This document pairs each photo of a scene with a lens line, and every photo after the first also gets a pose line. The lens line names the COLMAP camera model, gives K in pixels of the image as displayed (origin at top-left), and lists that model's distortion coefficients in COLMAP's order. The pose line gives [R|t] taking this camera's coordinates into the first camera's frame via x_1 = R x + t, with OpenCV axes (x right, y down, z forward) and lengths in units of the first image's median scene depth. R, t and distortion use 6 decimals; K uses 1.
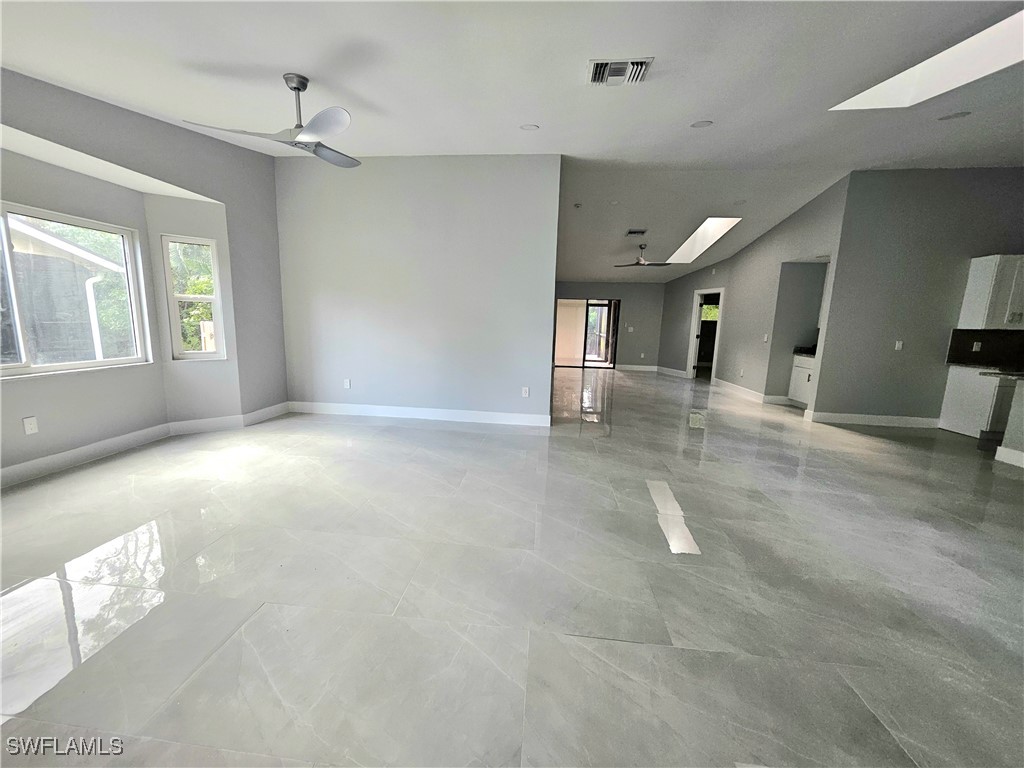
lens RADIAL K [[406.3, 0, 505.0], [0, 406.3, 384.6], [0, 0, 1]] dist [0.003130, -0.000084]
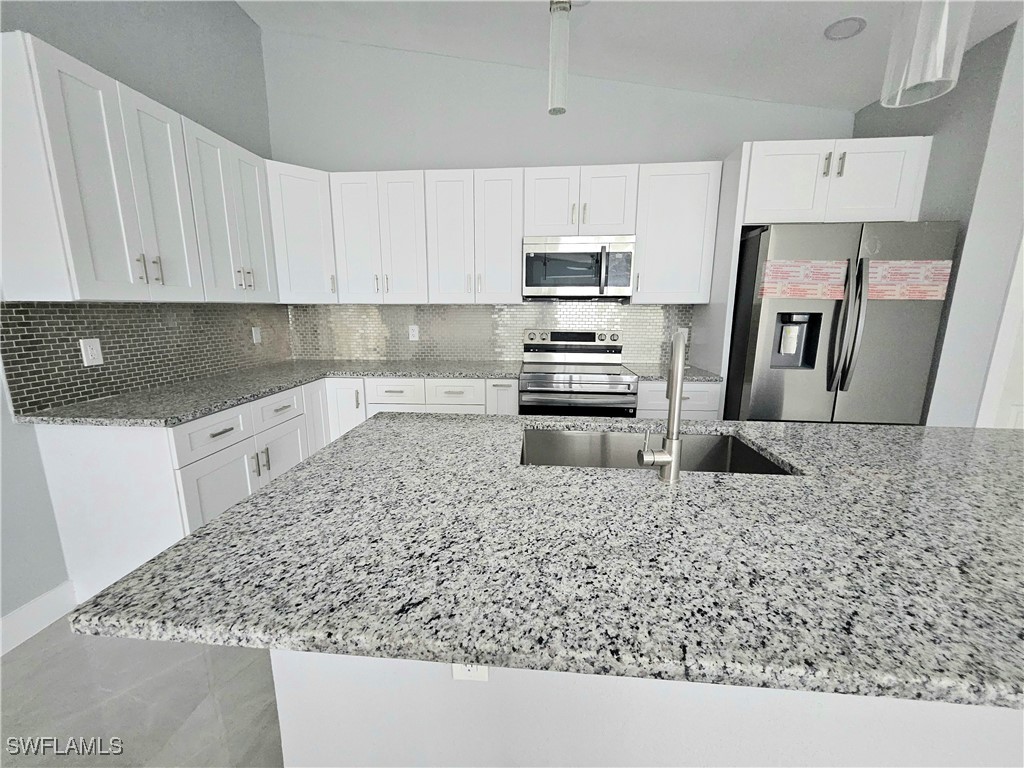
lens RADIAL K [[406.3, 0, 505.0], [0, 406.3, 384.6], [0, 0, 1]] dist [0.003130, -0.000084]
pose [[-0.003299, -0.206581, 0.978424, 0.798286], [0.150796, 0.967138, 0.204707, -0.083024], [-0.988559, 0.148218, 0.027961, 0.636759]]
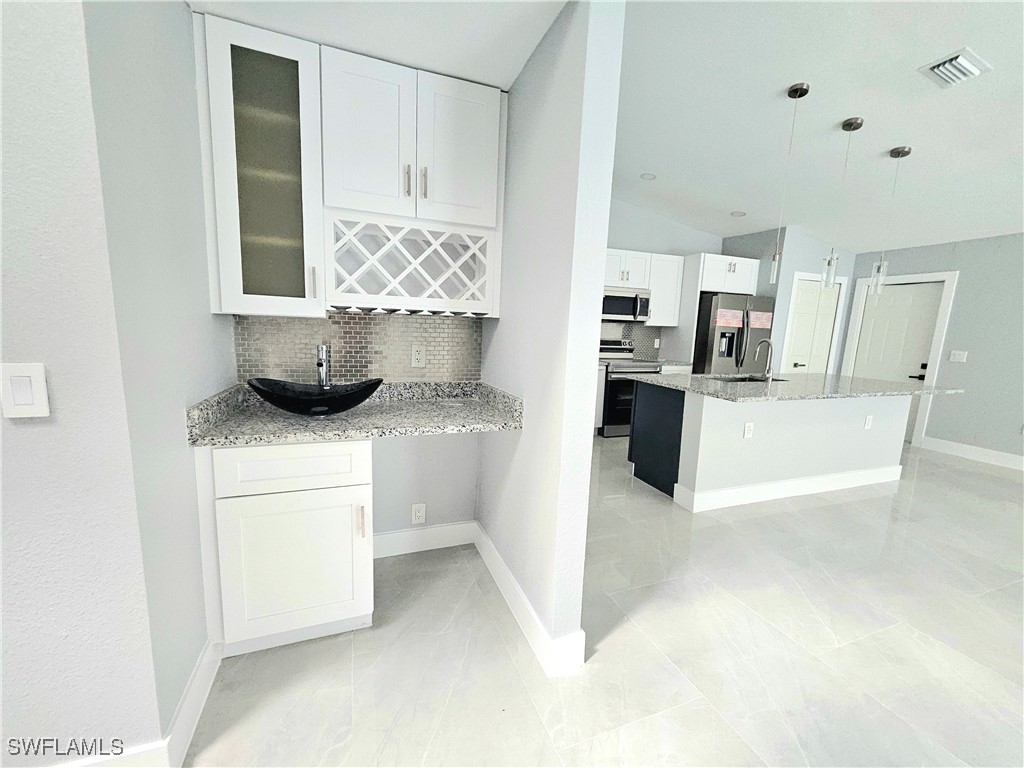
lens RADIAL K [[406.3, 0, 505.0], [0, 406.3, 384.6], [0, 0, 1]] dist [0.003130, -0.000084]
pose [[-0.441163, -0.169947, 0.881189, 0.603626], [0.092535, 0.968058, 0.233028, -0.171755], [-0.892644, 0.184344, -0.411345, 1.195943]]
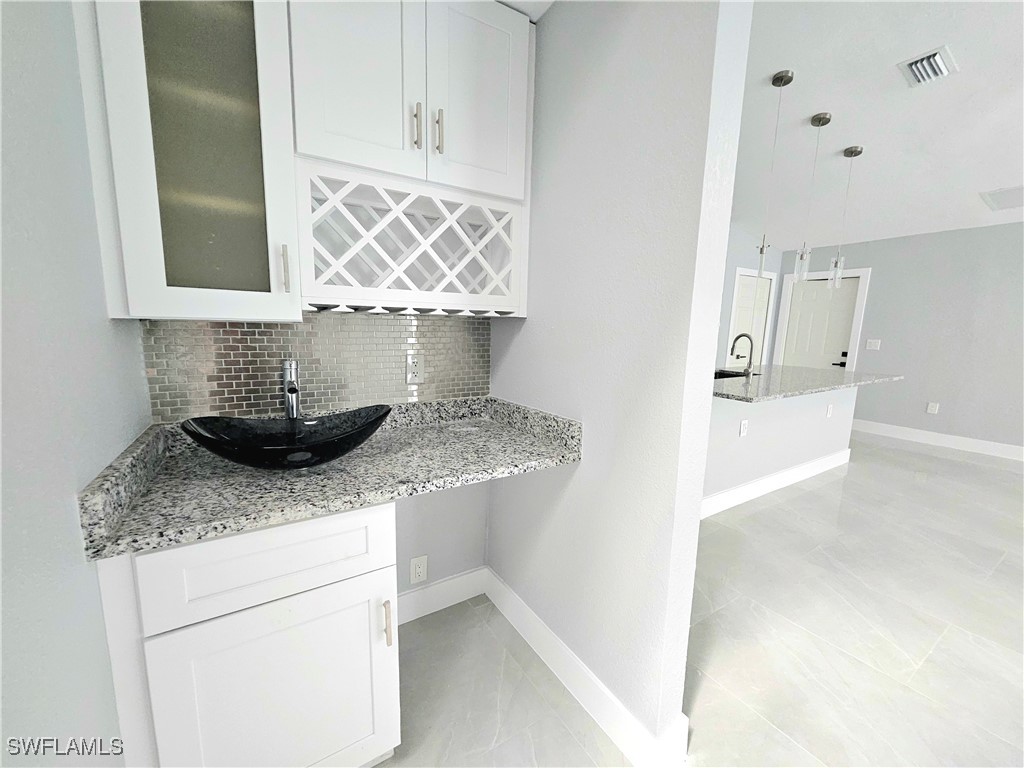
lens RADIAL K [[406.3, 0, 505.0], [0, 406.3, 384.6], [0, 0, 1]] dist [0.003130, -0.000084]
pose [[-0.609878, -0.152498, 0.777684, 0.719676], [0.089862, 0.961675, 0.259049, -0.175416], [-0.787384, 0.227872, -0.572801, 1.227818]]
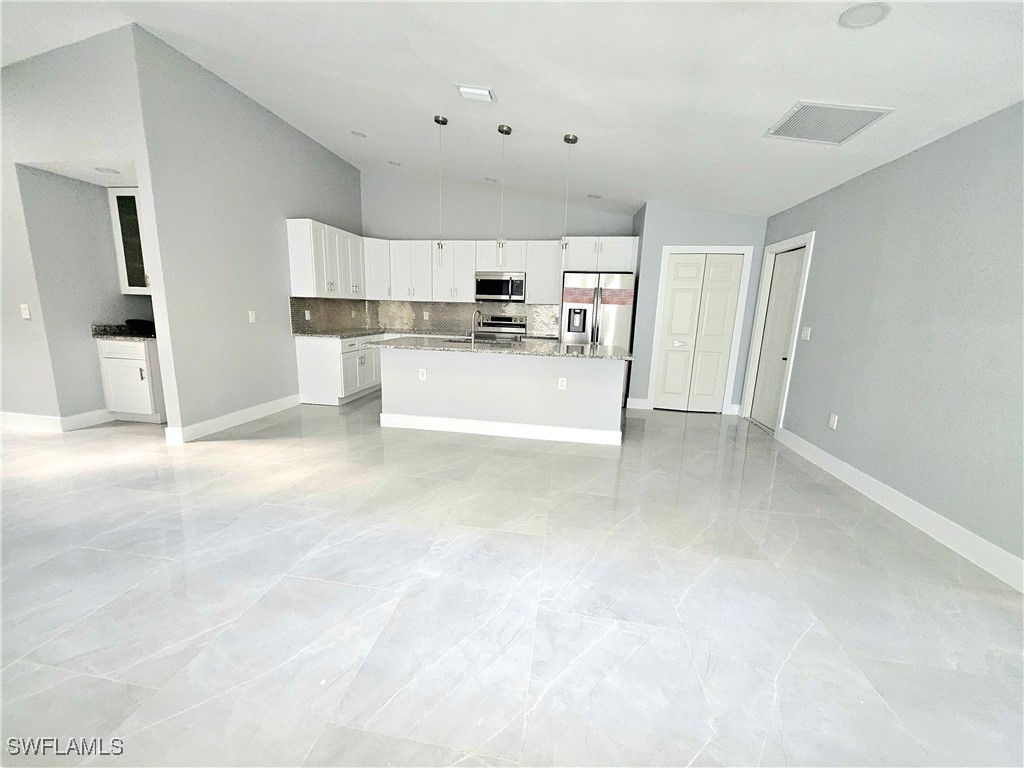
lens RADIAL K [[408.5, 0, 512.0], [0, 408.5, 384.0], [0, 0, 1]] dist [0.008408, 0.000095]
pose [[0.062839, -0.202368, 0.977292, 0.183978], [0.126399, 0.972955, 0.193342, -0.059256], [-0.989987, 0.111379, 0.086718, 0.439040]]
